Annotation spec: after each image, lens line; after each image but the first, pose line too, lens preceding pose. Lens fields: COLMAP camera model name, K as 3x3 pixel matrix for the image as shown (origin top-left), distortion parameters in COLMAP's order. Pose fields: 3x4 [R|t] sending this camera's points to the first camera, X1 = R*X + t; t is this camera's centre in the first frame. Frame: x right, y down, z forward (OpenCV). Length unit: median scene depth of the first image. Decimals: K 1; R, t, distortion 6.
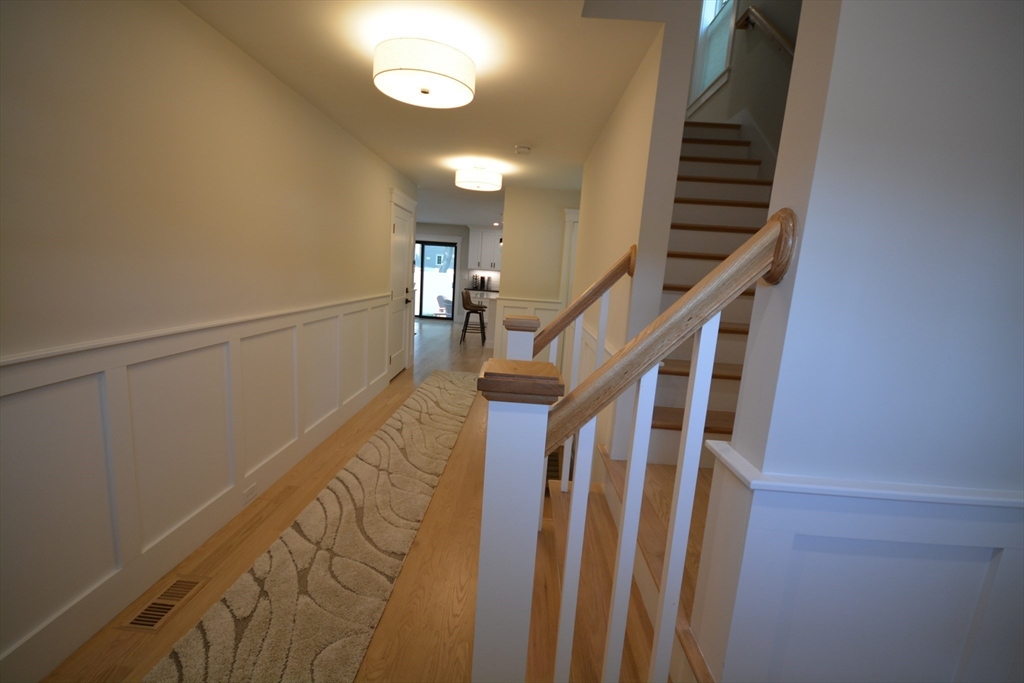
lens RADIAL K [[430.9, 0, 501.6], [0, 430.9, 337.2], [0, 0, 1]] dist [0.004763, 0.000201]
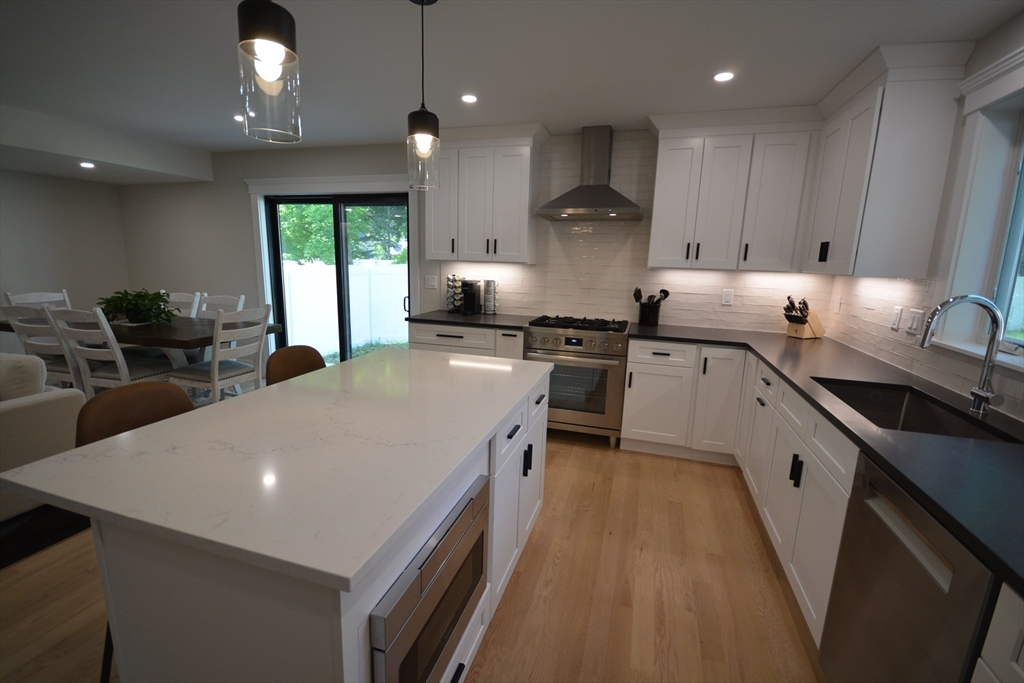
lens RADIAL K [[450.6, 0, 507.1], [0, 450.6, 342.1], [0, 0, 1]] dist [0.002394, -0.004400]
pose [[0.964052, 0.004262, -0.265679, 0.103424], [0.001174, 0.999793, 0.020297, -0.118816], [0.265711, -0.019880, 0.963848, 0.792113]]
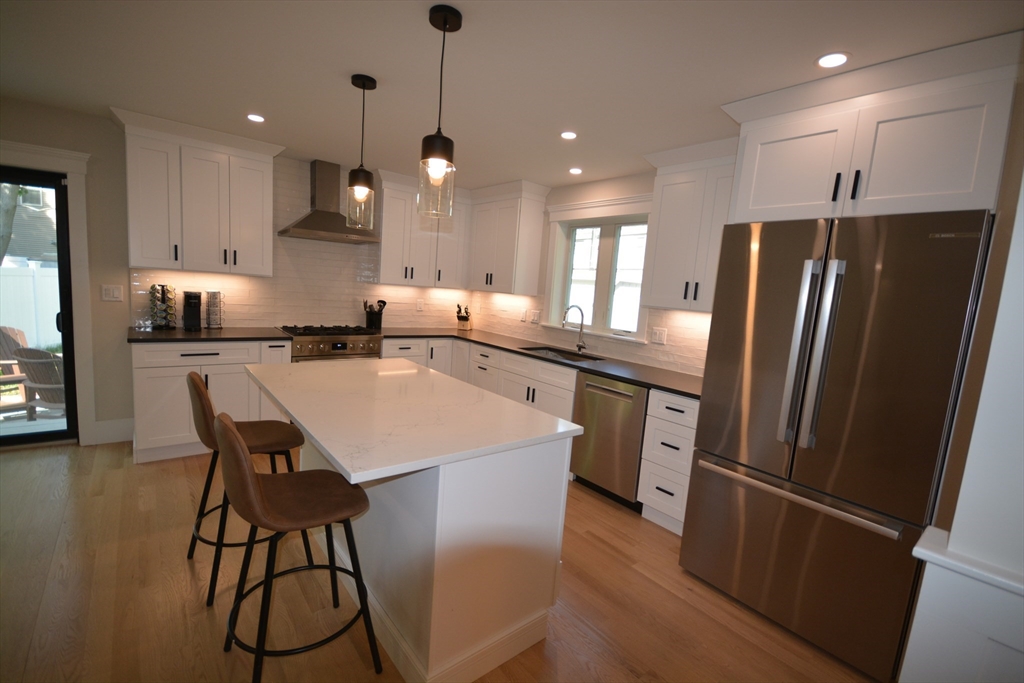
lens RADIAL K [[450.6, 0, 504.7], [0, 450.6, 343.2], [0, 0, 1]] dist [0.002394, -0.004400]
pose [[0.754142, -0.096812, 0.649536, -0.108365], [0.078920, 0.995266, 0.056712, -0.126407], [-0.651952, 0.008492, 0.758213, 0.729826]]
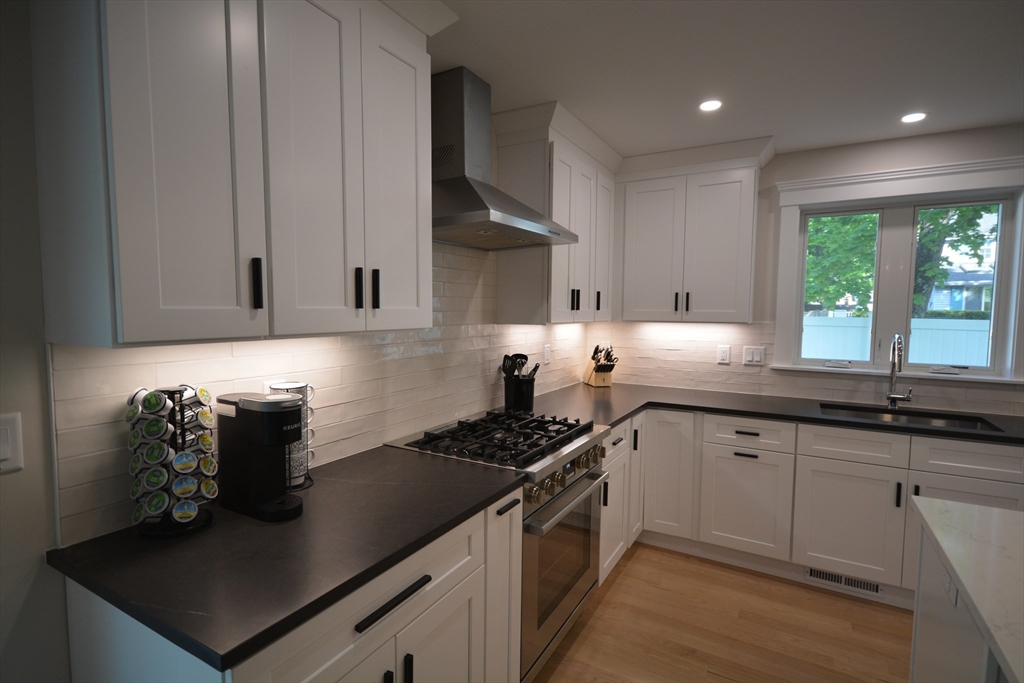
lens RADIAL K [[510.8, 0, 507.1], [0, 510.8, 343.1], [0, 0, 1]] dist [0.006875, 0.001030]
pose [[0.457700, -0.127646, 0.879896, -0.152452], [0.161280, 0.985142, 0.059020, -0.184947], [-0.874357, 0.114896, 0.471486, 1.081024]]
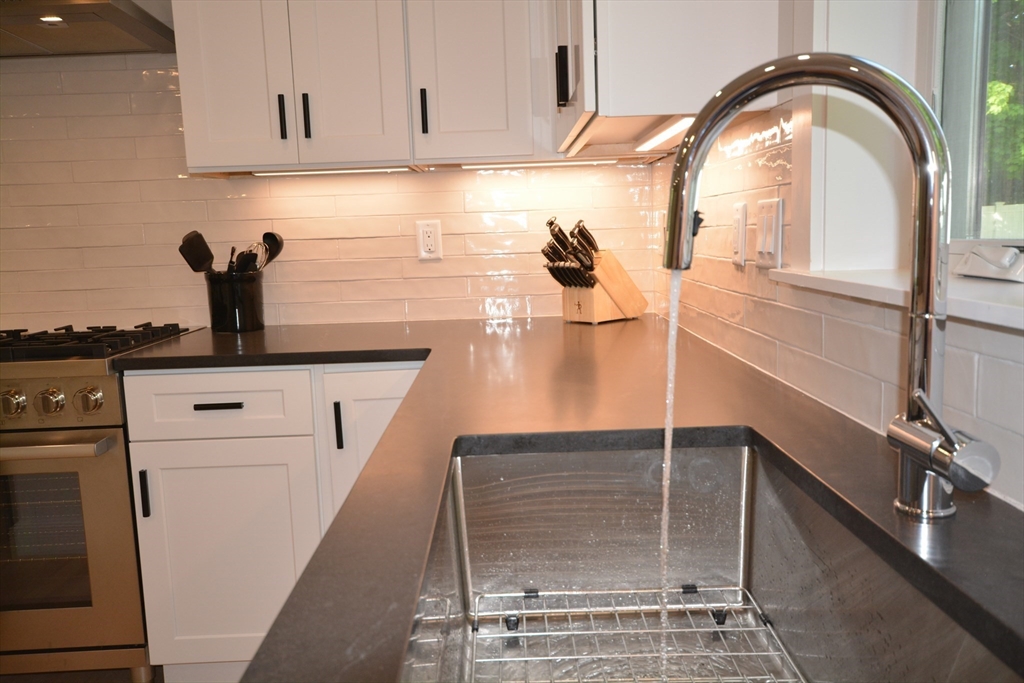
lens RADIAL K [[829.4, 0, 508.9], [0, 829.4, 344.4], [0, 0, 1]] dist [0.006373, 0.002445]
pose [[0.993363, -0.112185, 0.025370, 0.201996], [0.112532, 0.993567, -0.012667, -0.106992], [-0.023786, 0.015437, 0.999598, 0.939942]]
